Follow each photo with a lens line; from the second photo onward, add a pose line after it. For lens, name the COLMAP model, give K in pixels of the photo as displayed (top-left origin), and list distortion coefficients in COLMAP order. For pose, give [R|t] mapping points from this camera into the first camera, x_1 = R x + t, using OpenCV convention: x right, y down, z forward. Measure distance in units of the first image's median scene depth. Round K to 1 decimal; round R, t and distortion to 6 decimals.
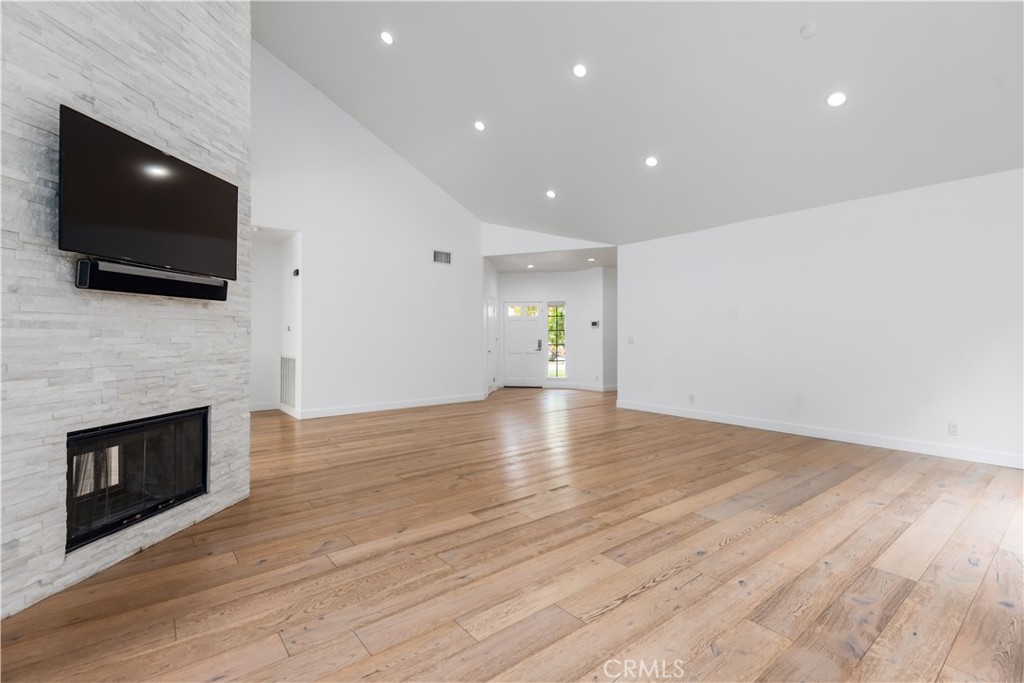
lens RADIAL K [[466.5, 0, 516.0], [0, 466.5, 334.4], [0, 0, 1]] dist [0.020820, -0.004426]
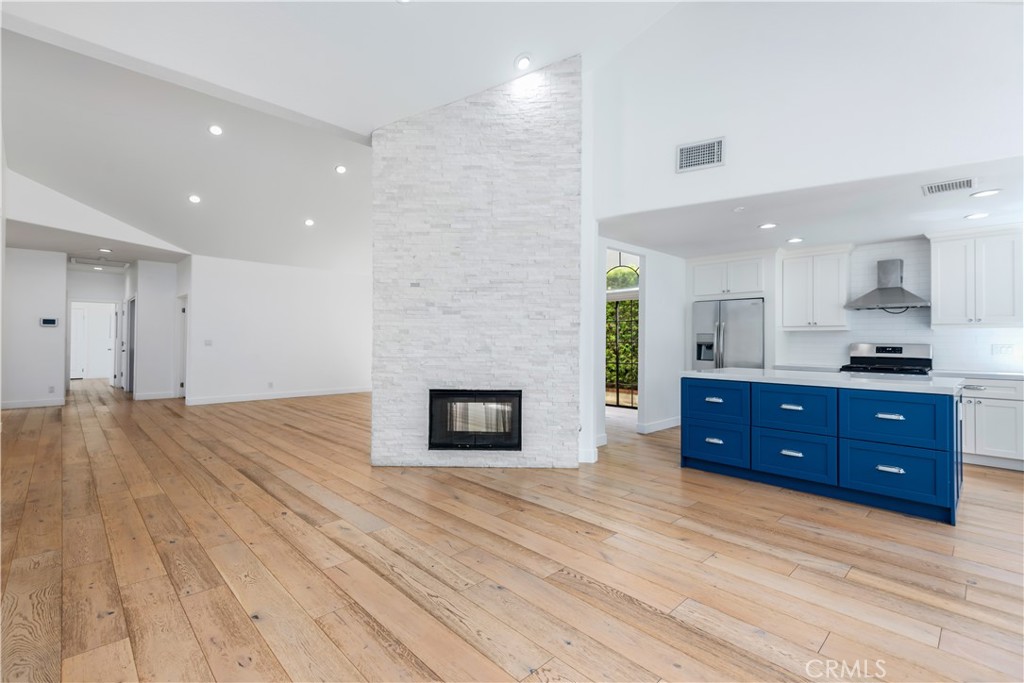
lens RADIAL K [[466.5, 0, 529.3], [0, 466.5, 337.2], [0, 0, 1]] dist [0.020820, -0.004426]
pose [[-0.092192, 0.006389, 0.995721, -2.457677], [-0.013992, 0.999872, -0.007711, -0.006015], [-0.995643, -0.014643, -0.092091, 0.847997]]
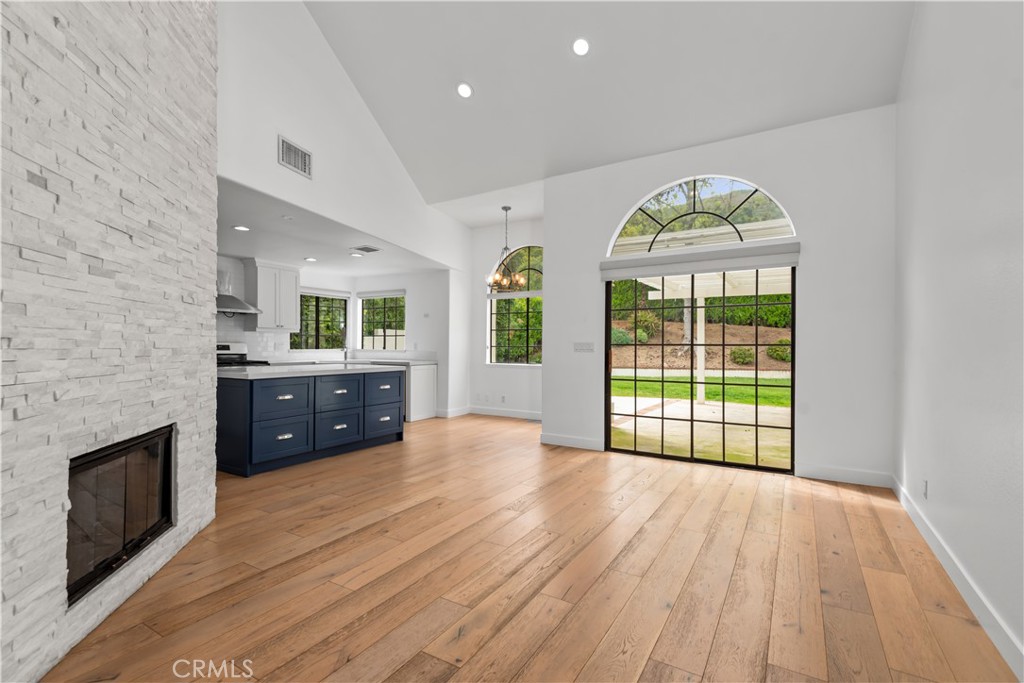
lens RADIAL K [[466.5, 0, 506.9], [0, 466.5, 347.2], [0, 0, 1]] dist [0.020820, -0.004426]
pose [[-0.946293, -0.004332, -0.323280, -1.248262], [-0.003424, 0.999988, -0.003377, 0.012541], [0.323291, -0.002089, -0.946297, 1.789231]]
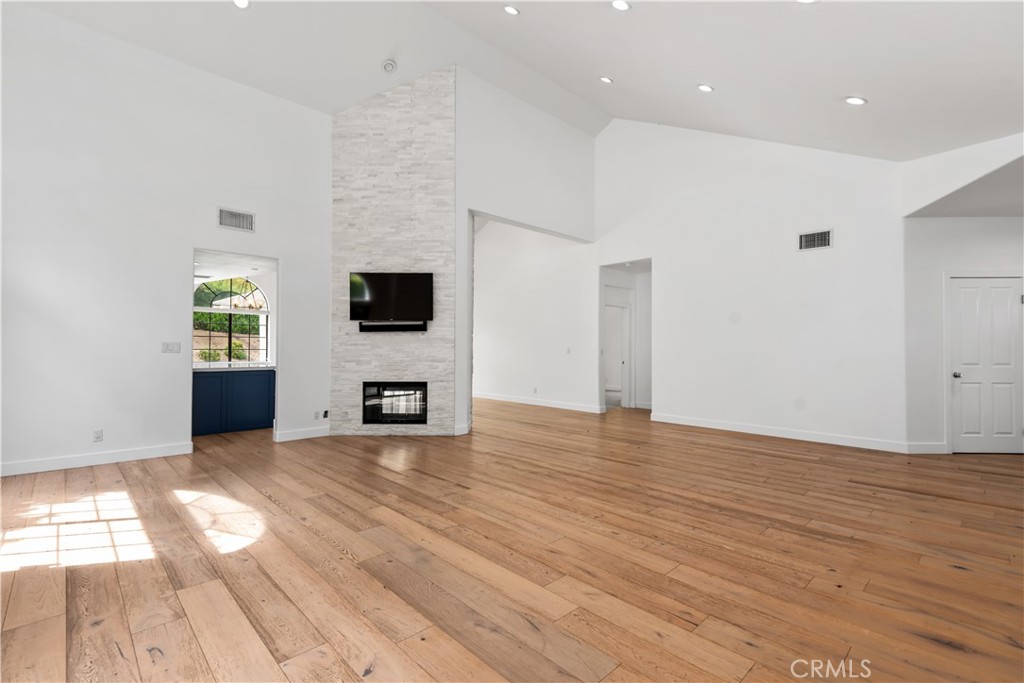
lens RADIAL K [[466.5, 0, 513.0], [0, 466.5, 339.5], [0, 0, 1]] dist [0.020820, -0.004426]
pose [[0.077077, -0.017963, -0.996863, 1.490008], [0.004467, 0.999834, -0.017671, 0.002506], [0.997015, -0.003091, 0.077144, 1.274077]]
